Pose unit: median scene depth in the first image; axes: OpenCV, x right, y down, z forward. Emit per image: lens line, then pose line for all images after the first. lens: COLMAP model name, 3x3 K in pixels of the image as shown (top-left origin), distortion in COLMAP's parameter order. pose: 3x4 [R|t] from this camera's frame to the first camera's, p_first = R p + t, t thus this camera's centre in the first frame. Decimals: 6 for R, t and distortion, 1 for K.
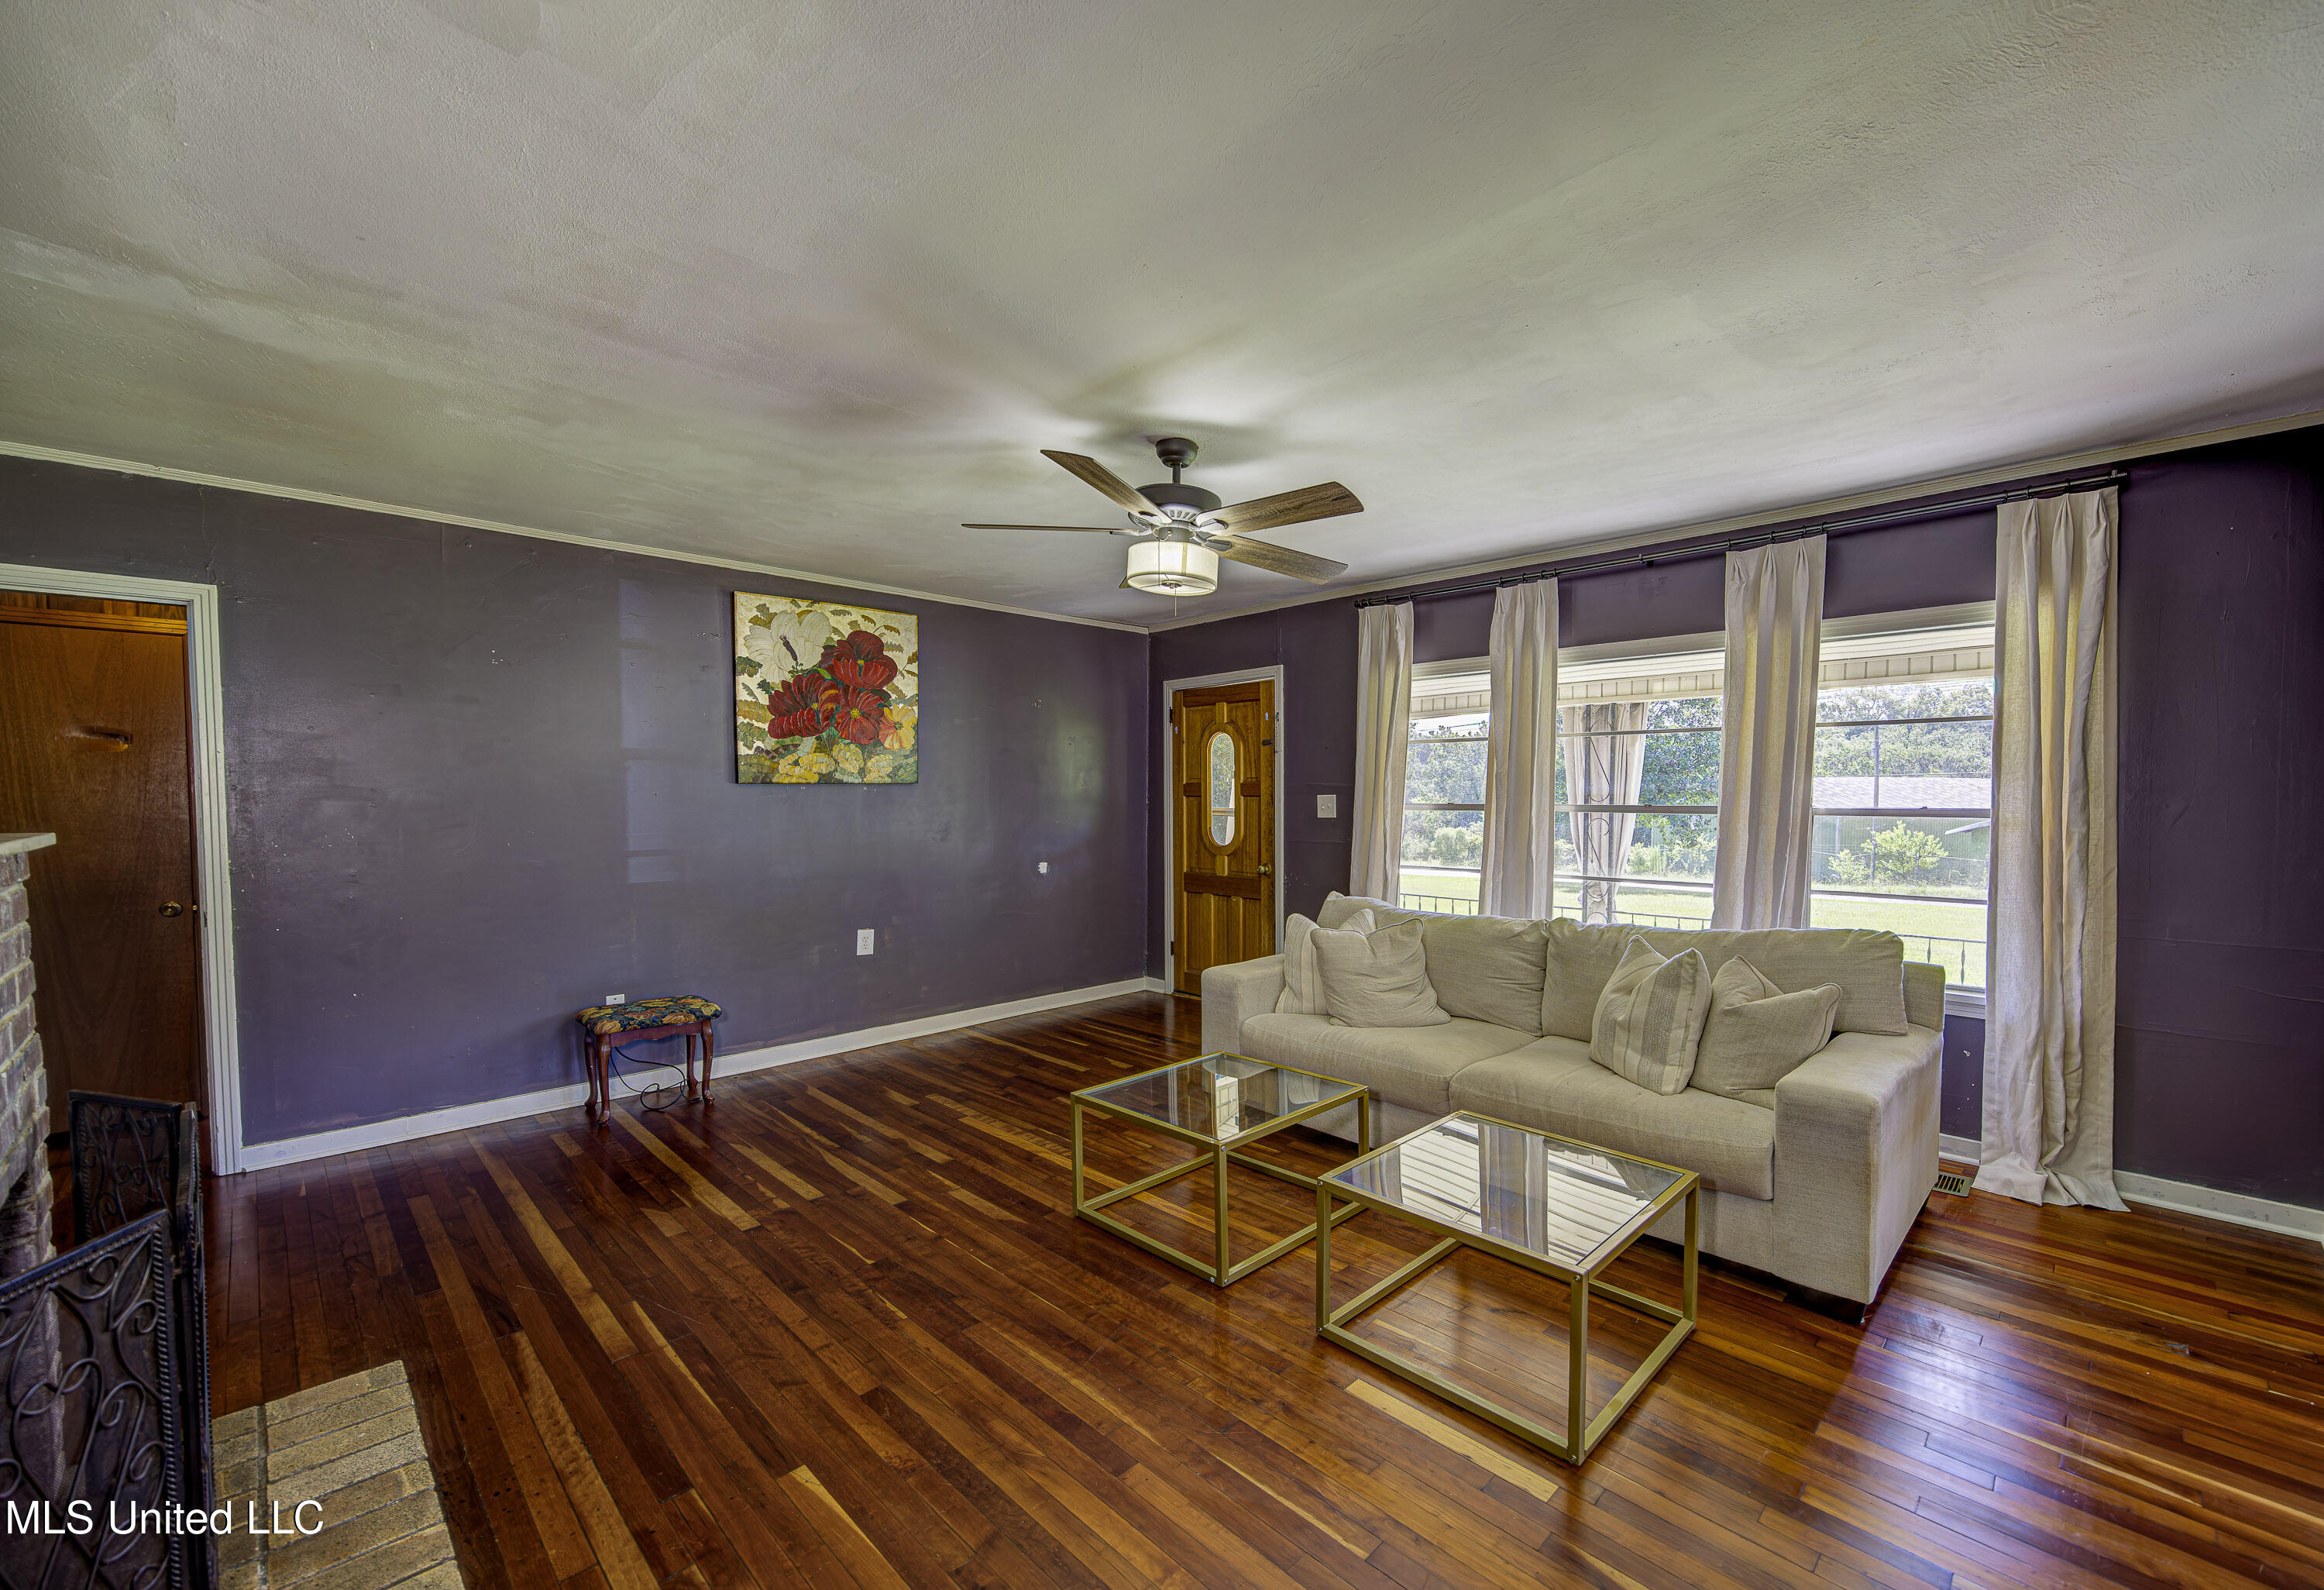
lens RADIAL K [[1005.8, 0, 1217.0], [0, 1005.8, 826.4], [0, 0, 1]] dist [0.000176, 0.000533]
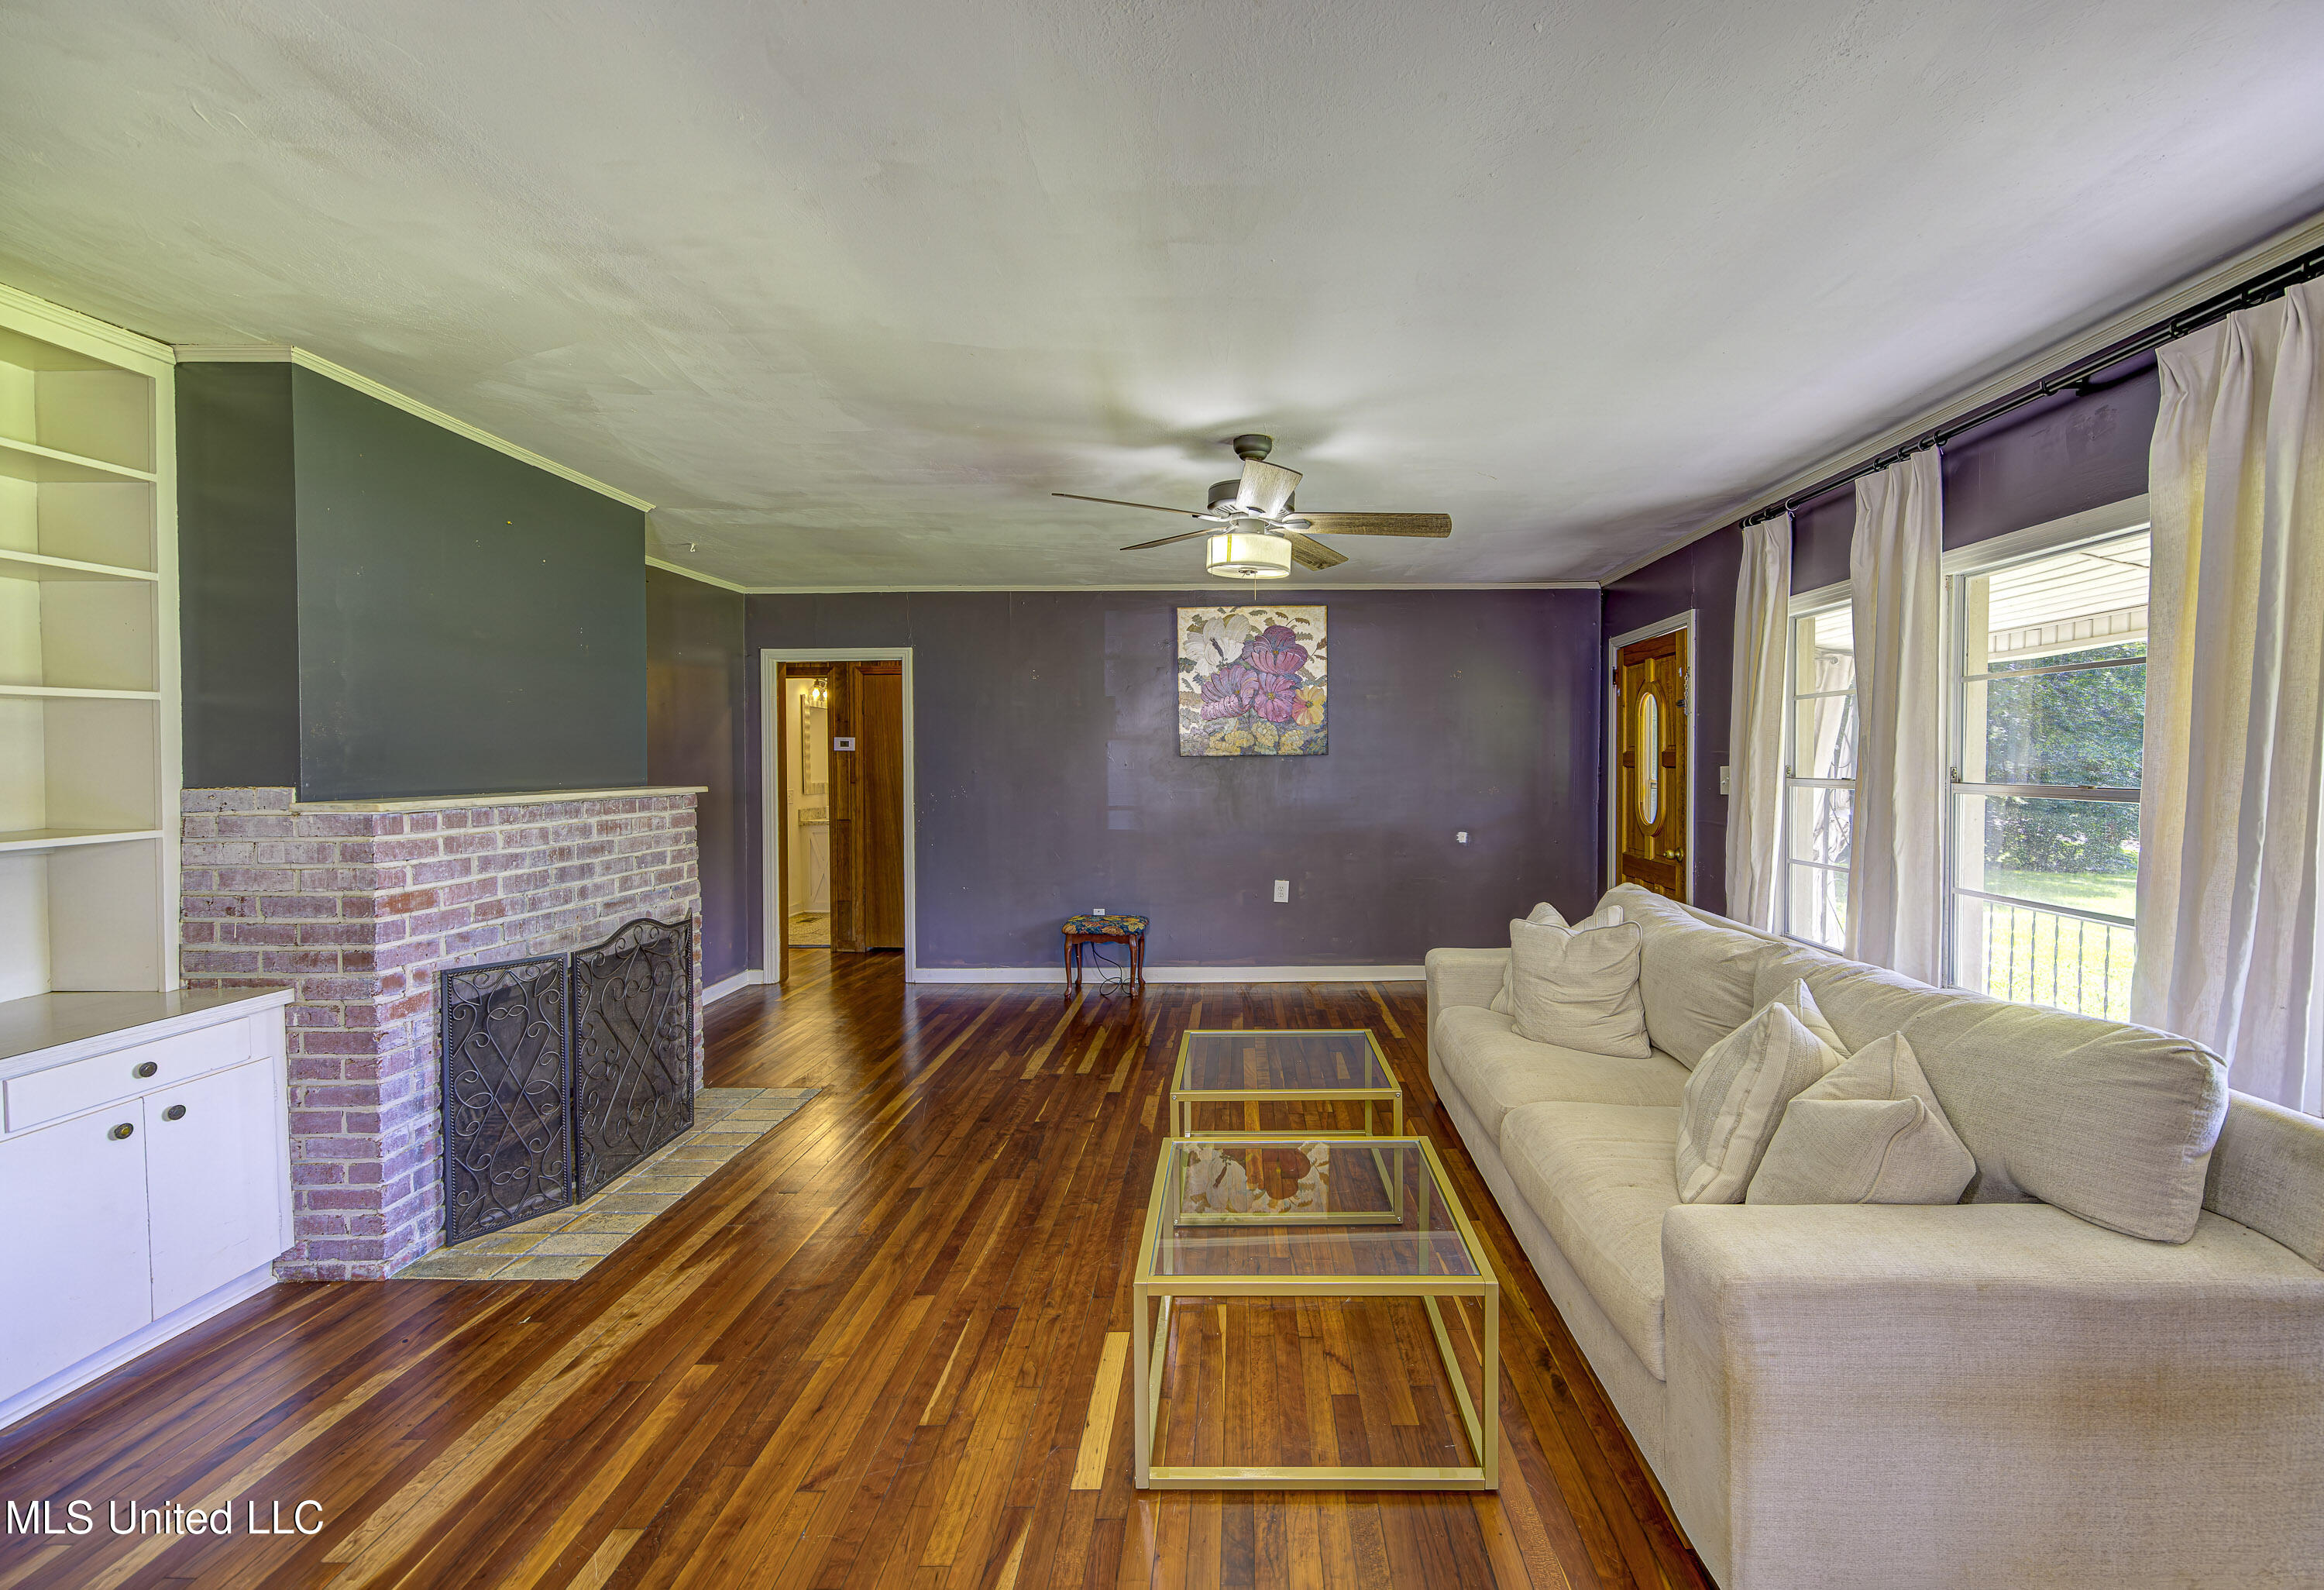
lens RADIAL K [[967.7, 0, 1156.8], [0, 967.7, 762.8], [0, 0, 1]] dist [0.002268, 0.000546]
pose [[0.657037, -0.000008, -0.753859, 0.427710], [-0.021156, 0.999606, -0.018449, -0.010588], [0.753562, 0.028071, 0.656778, 0.162957]]
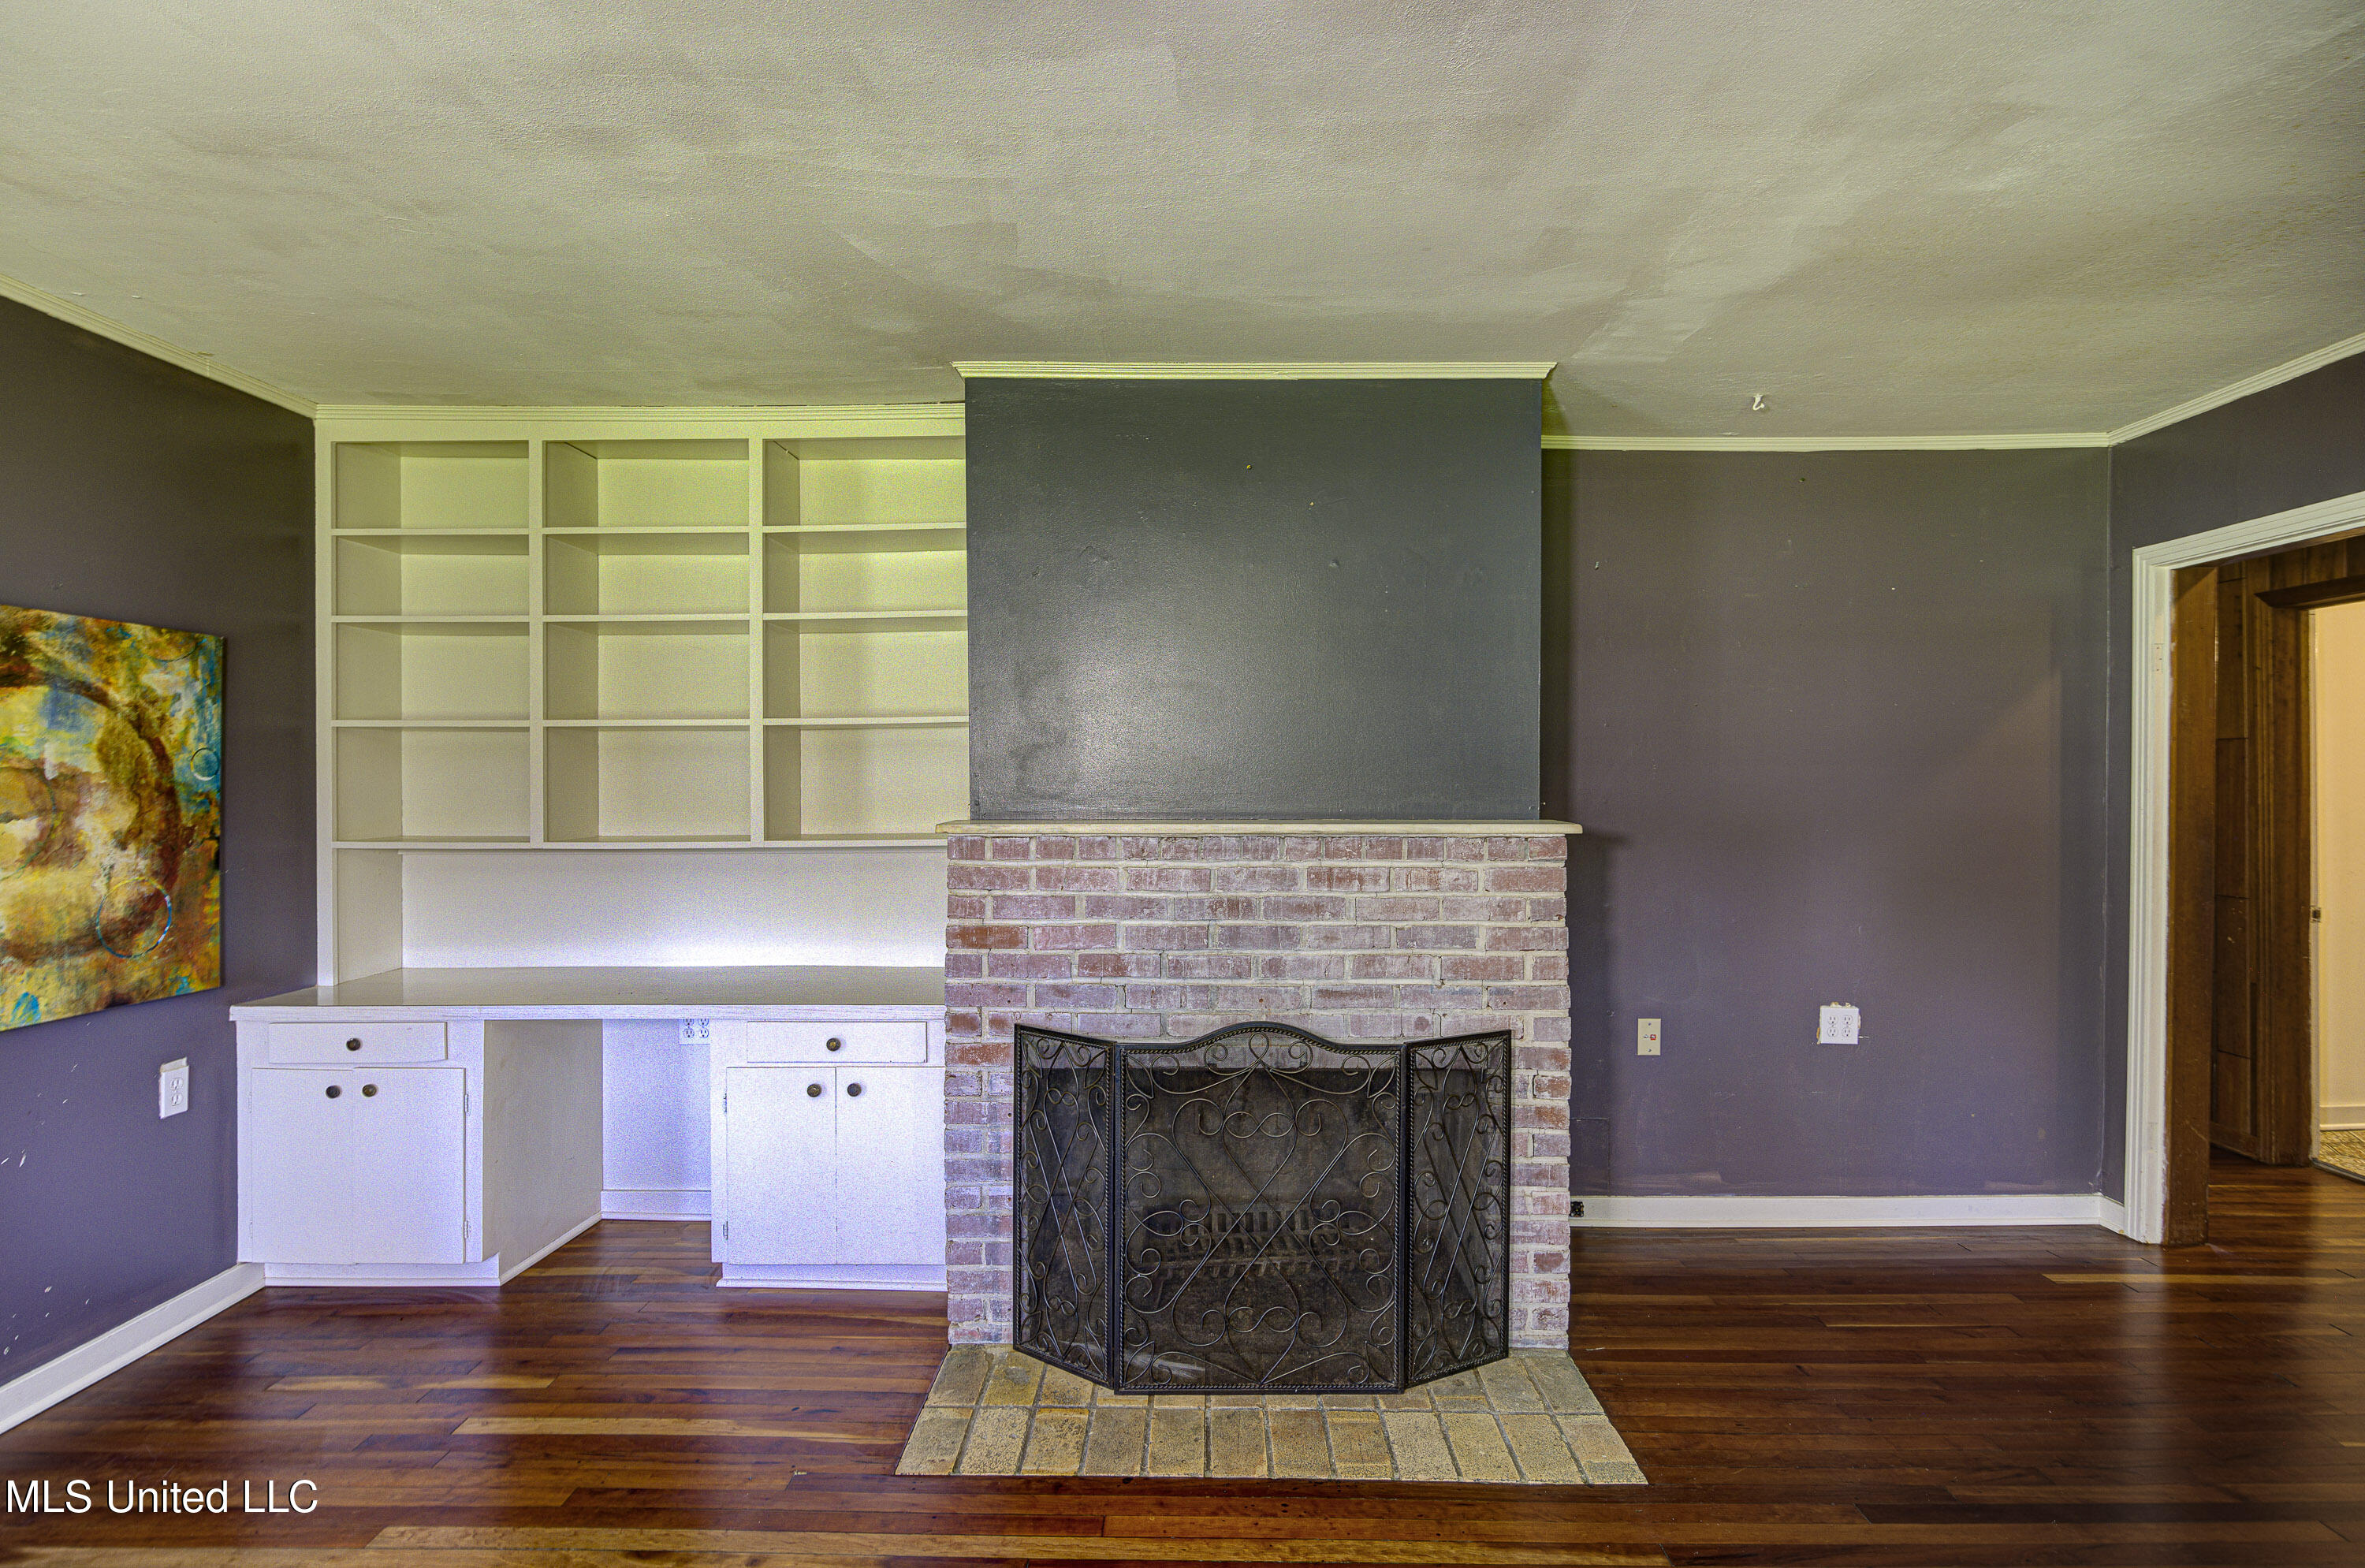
lens RADIAL K [[1104.3, 0, 1182.5], [0, 1104.3, 784.0], [0, 0, 1]] dist [-0.011222, 0.000662]
pose [[-0.702855, 0.002040, -0.711330, 0.046380], [-0.024759, 0.999320, 0.027330, -0.027915], [0.710902, 0.036821, -0.702327, 0.681180]]
